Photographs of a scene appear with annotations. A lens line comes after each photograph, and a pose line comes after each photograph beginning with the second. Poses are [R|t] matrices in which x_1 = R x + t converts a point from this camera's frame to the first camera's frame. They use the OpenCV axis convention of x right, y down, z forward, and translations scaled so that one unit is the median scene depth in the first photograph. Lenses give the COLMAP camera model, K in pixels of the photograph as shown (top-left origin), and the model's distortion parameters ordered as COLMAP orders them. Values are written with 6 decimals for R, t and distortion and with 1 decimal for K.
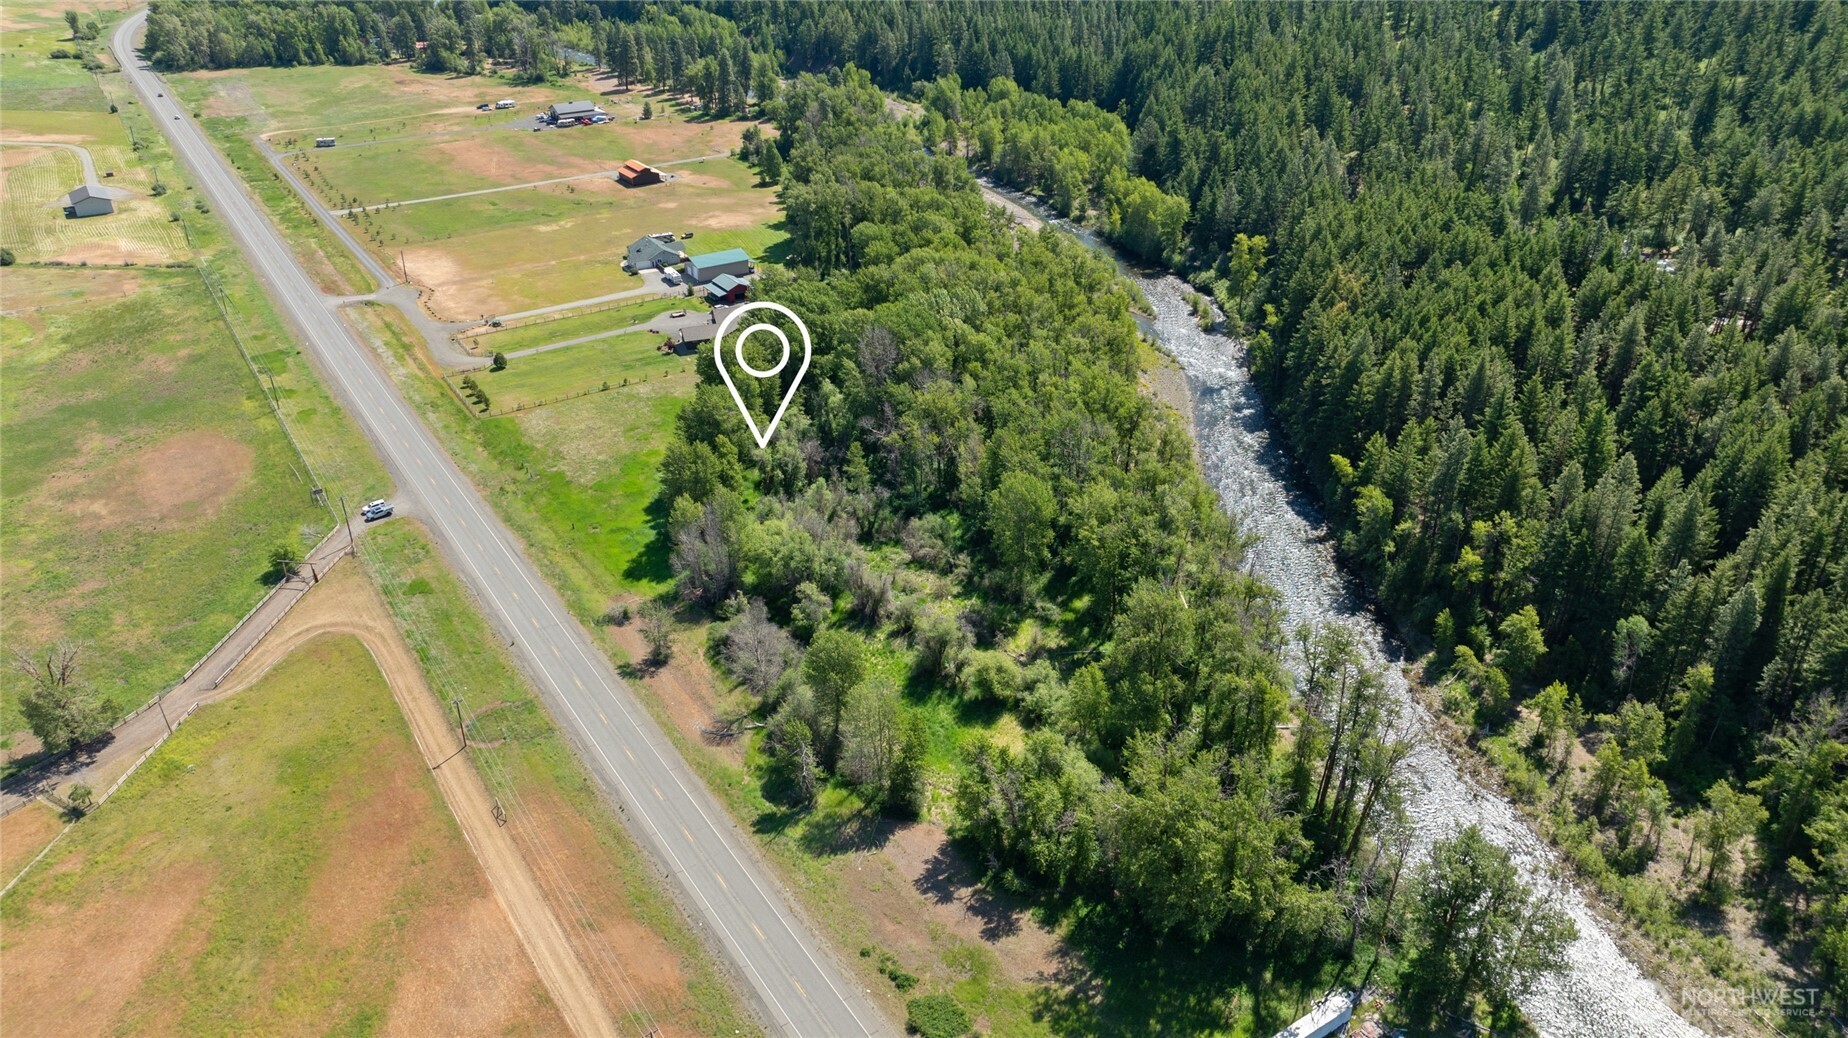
lens RADIAL K [[1302.5, 0, 924.0], [0, 1302.5, 519.0], [0, 0, 1]] dist [-0.031143, 0.033177]
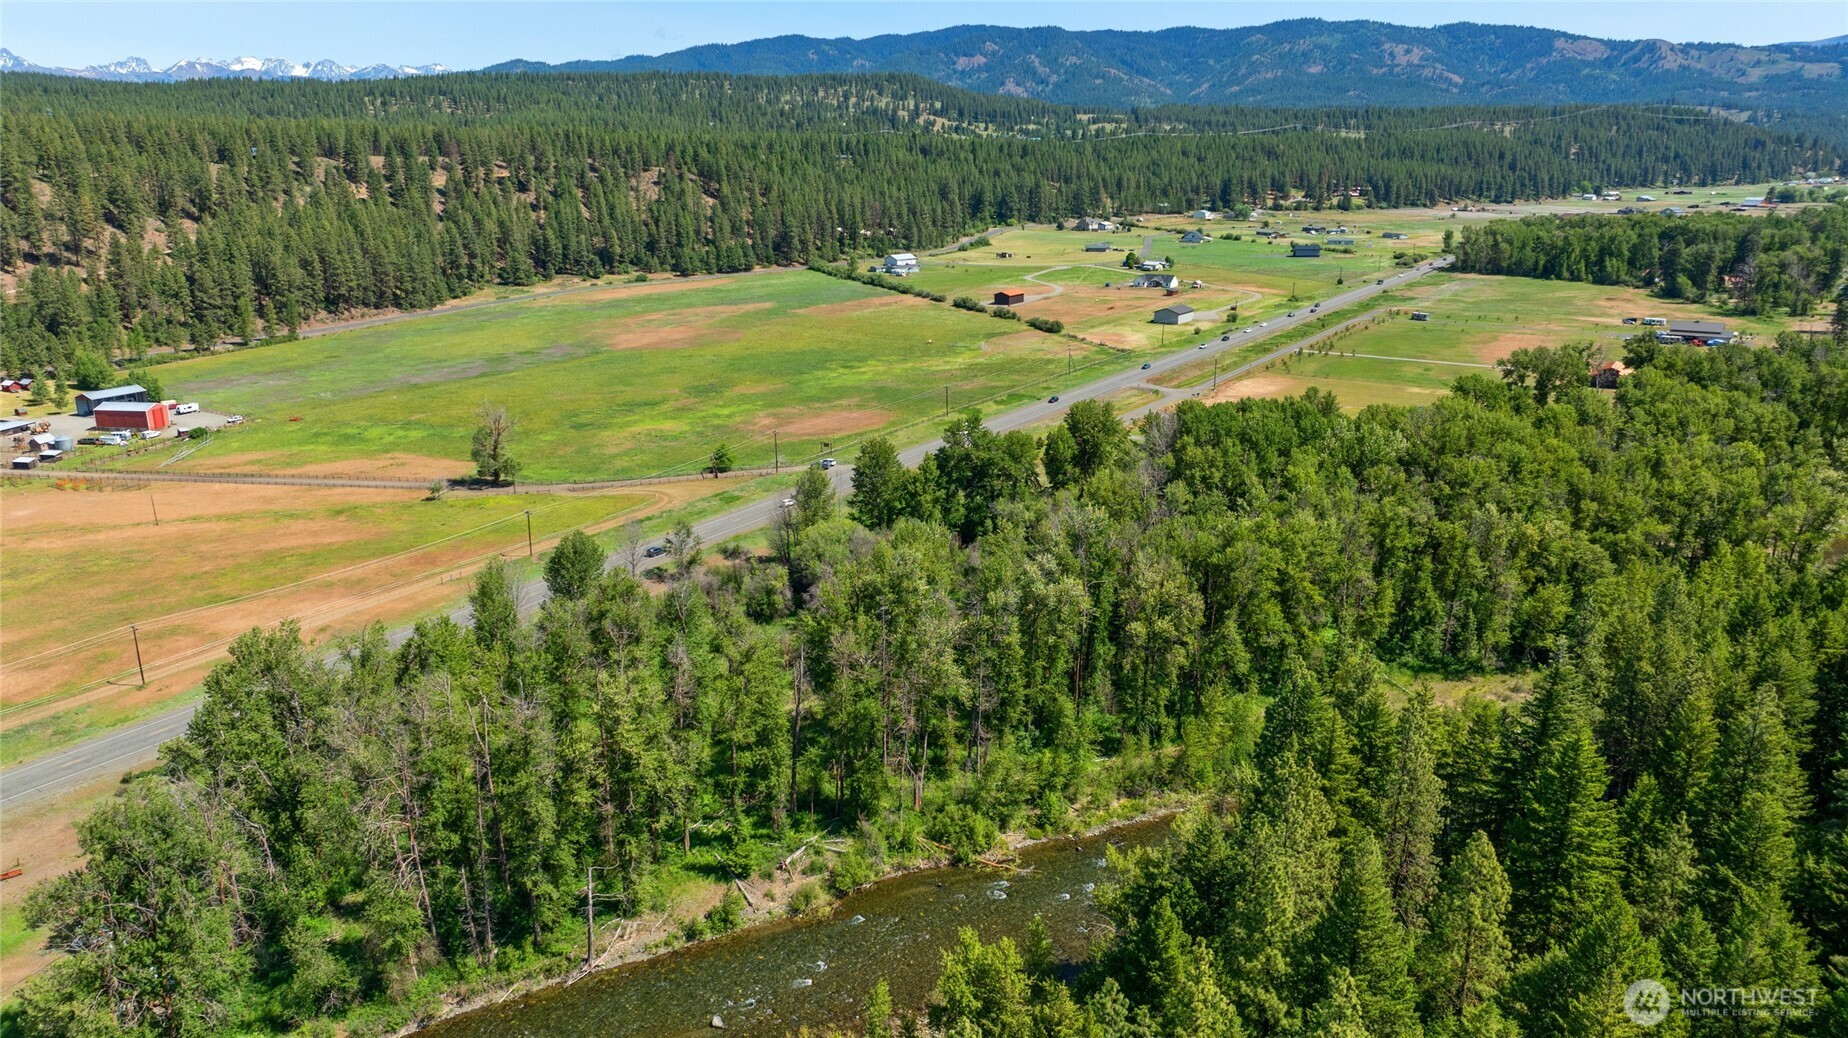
lens RADIAL K [[1297.7, 0, 925.1], [0, 1297.7, 531.5], [0, 0, 1]] dist [-0.019966, -0.000163]
pose [[0.391578, 0.256516, -0.883666, 0.683830], [-0.439370, 0.895924, 0.065377, -0.070828], [0.808468, 0.362656, 0.463529, 0.561814]]
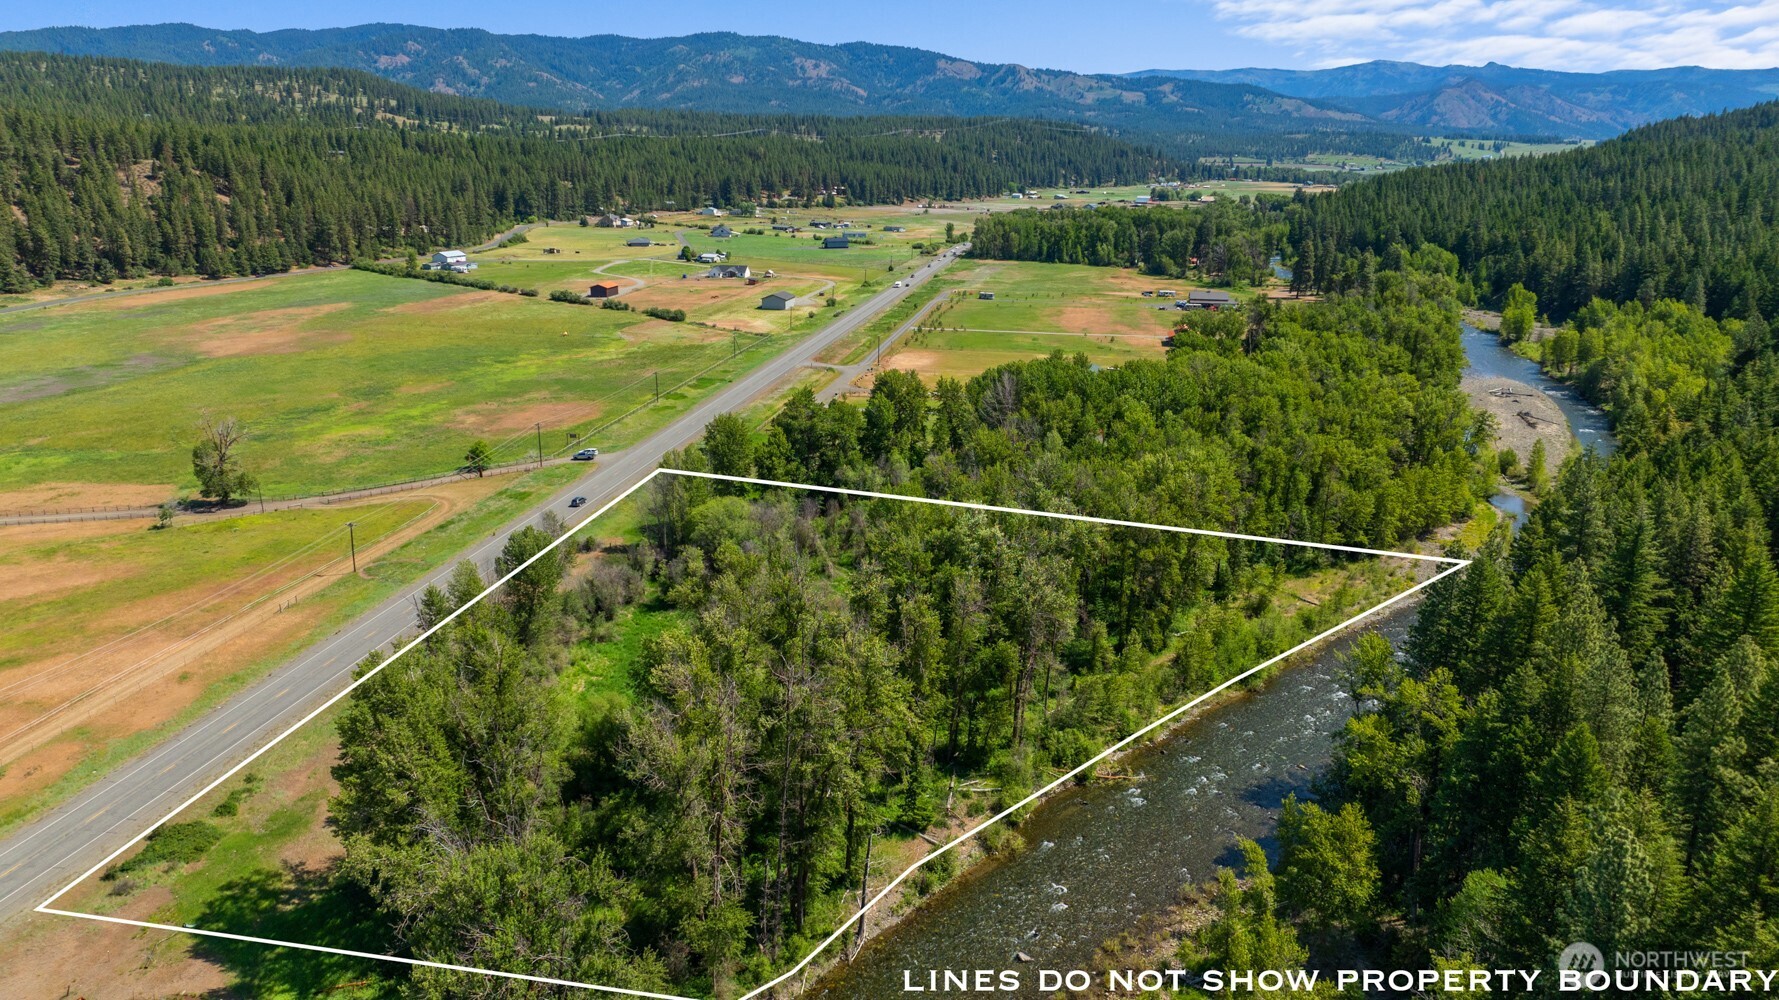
lens RADIAL K [[1249.2, 0, 890.5], [0, 1249.2, 512.0], [0, 0, 1]] dist [-0.019966, -0.000163]
pose [[0.721908, 0.196192, -0.663594, 0.528933], [-0.342712, 0.934466, -0.096552, 0.056282], [0.601163, 0.297123, 0.741836, 0.363086]]
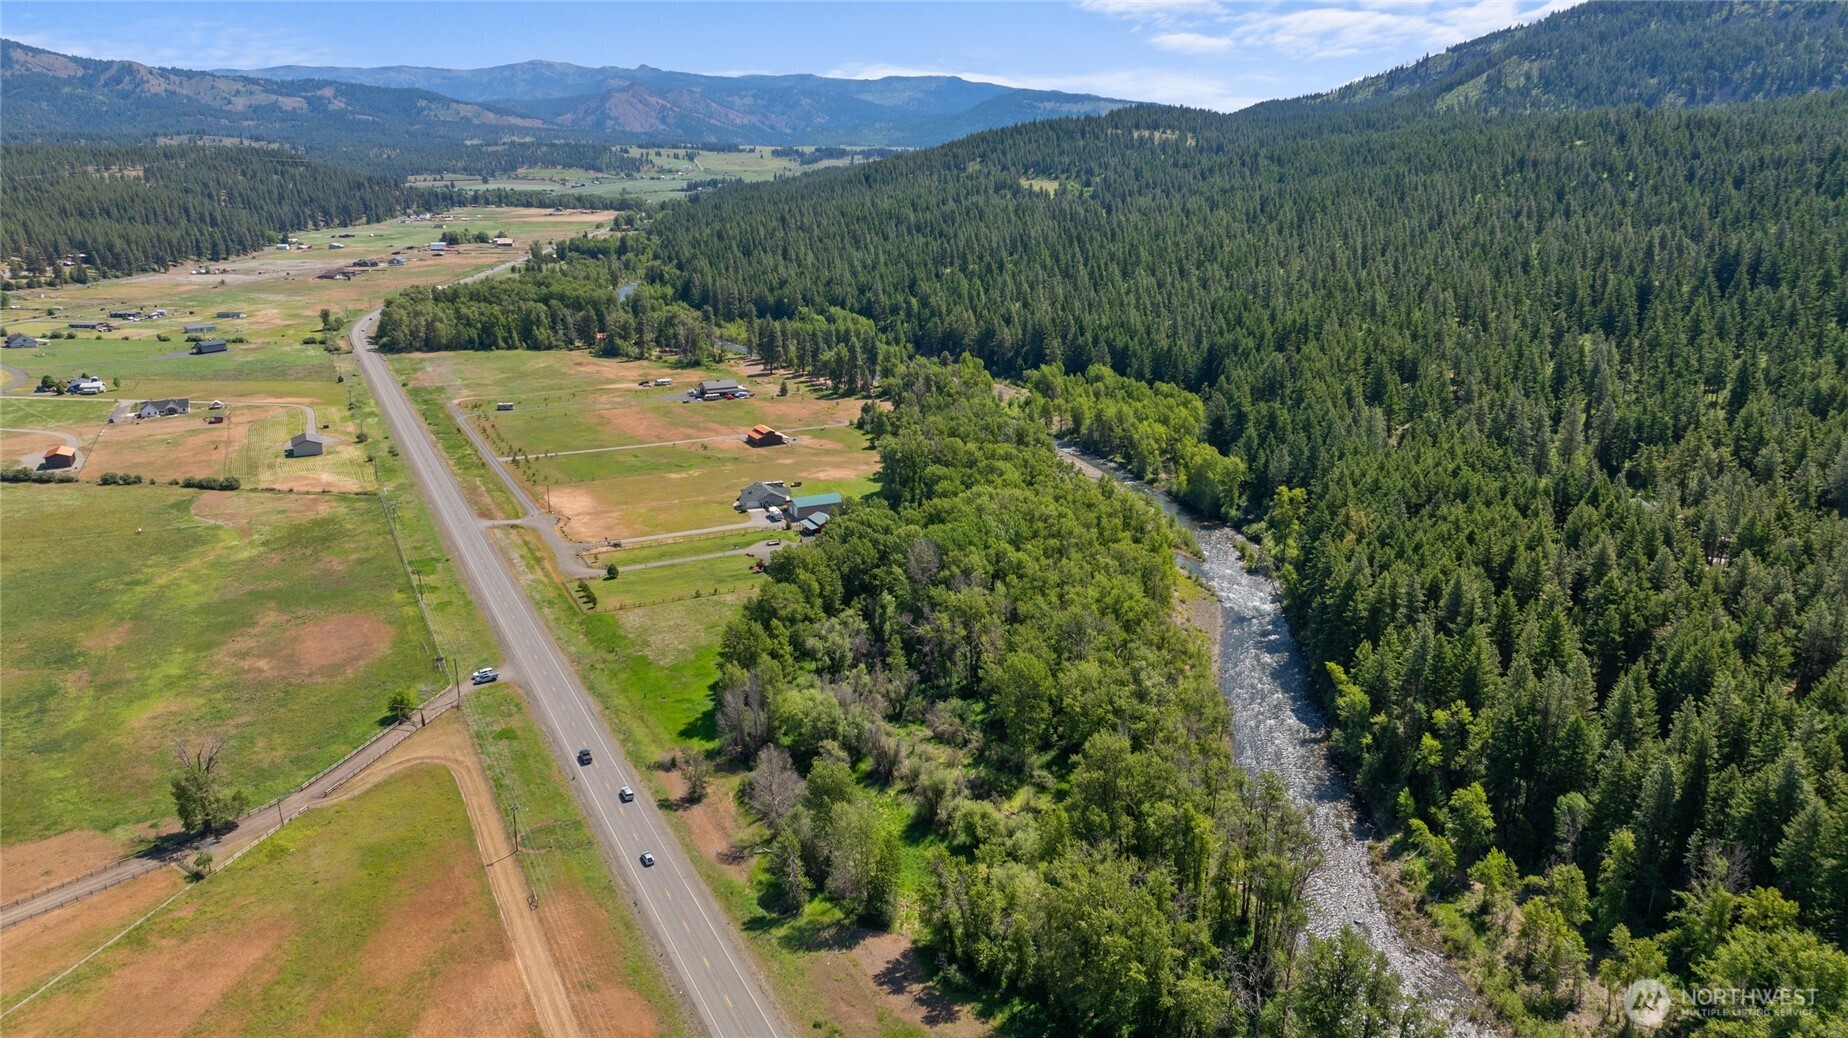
lens RADIAL K [[1297.7, 0, 925.1], [0, 1297.7, 531.5], [0, 0, 1]] dist [-0.019966, -0.000163]
pose [[0.992154, 0.029778, -0.121425, 0.110261], [-0.055873, 0.974446, -0.217563, 0.099611], [0.111844, 0.222640, 0.968464, -0.113072]]
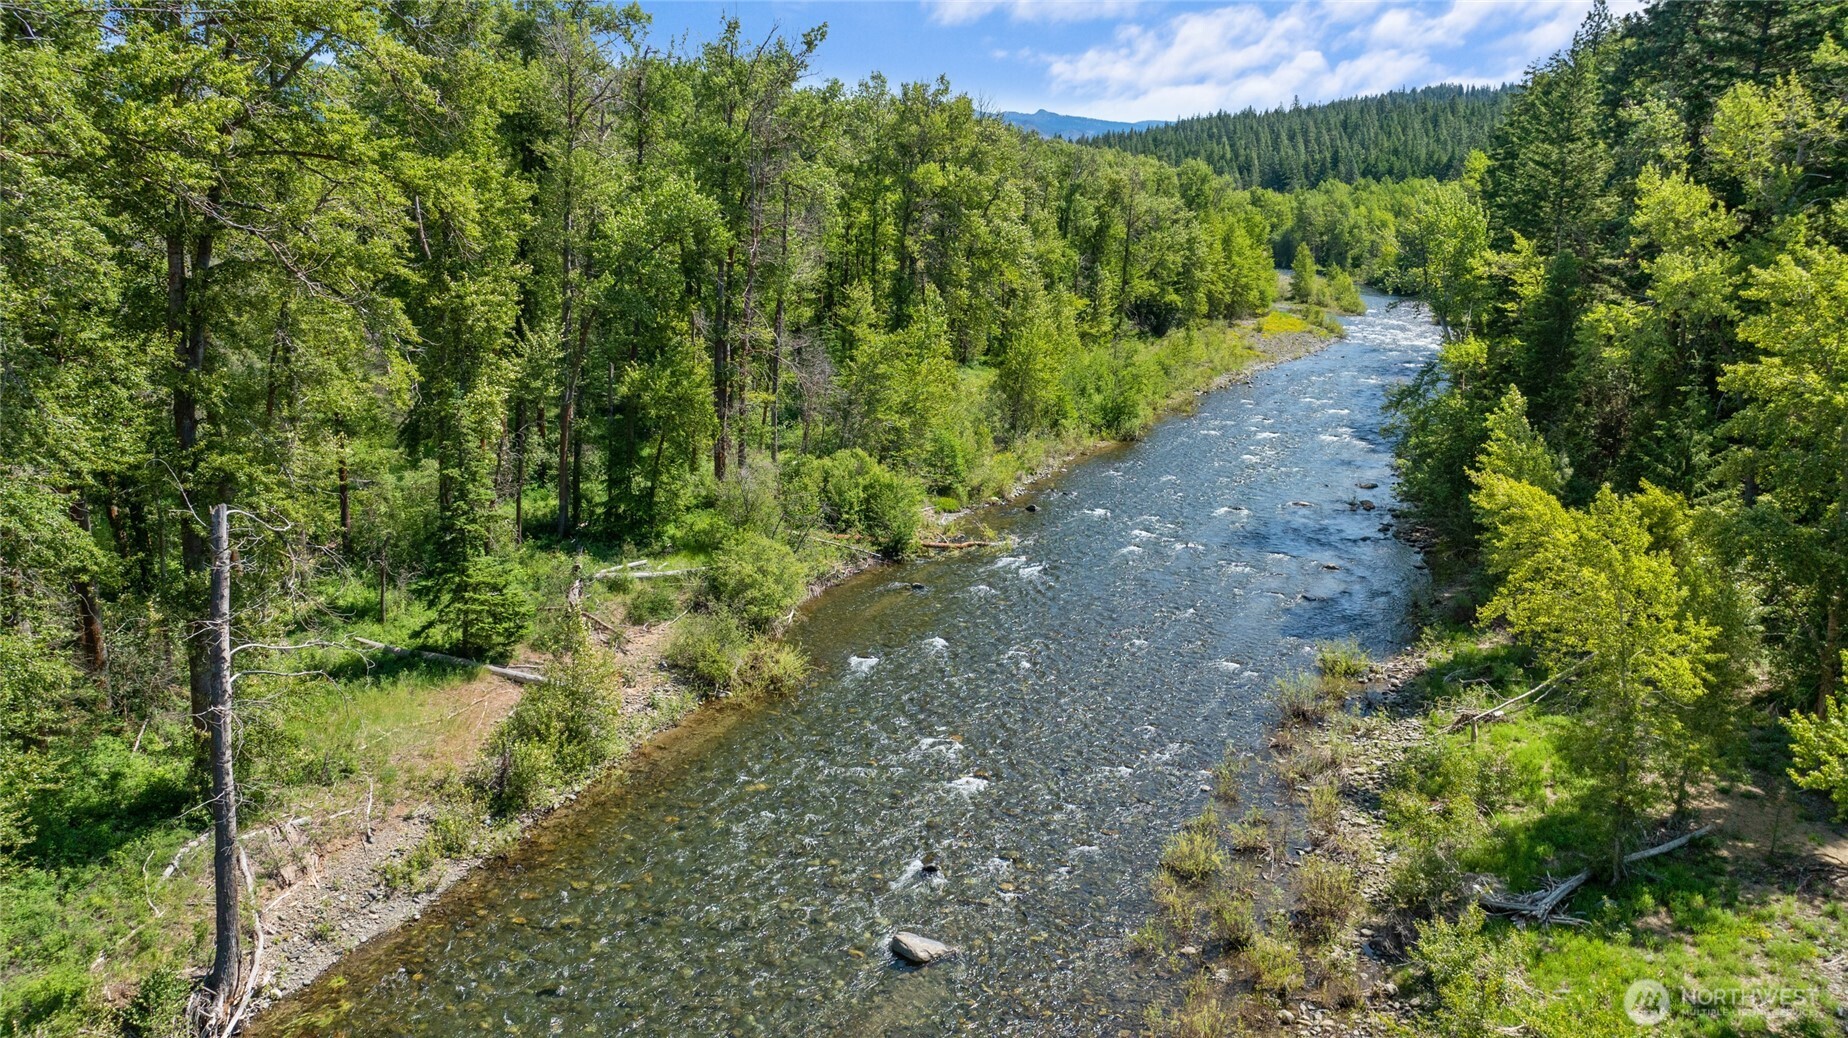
lens RADIAL K [[1297.7, 0, 925.1], [0, 1297.7, 531.5], [0, 0, 1]] dist [-0.019966, -0.000163]
pose [[0.912832, 0.104306, -0.394788, 0.339178], [-0.204260, 0.953809, -0.220289, 0.137003], [0.353575, 0.281726, 0.891973, 0.657056]]
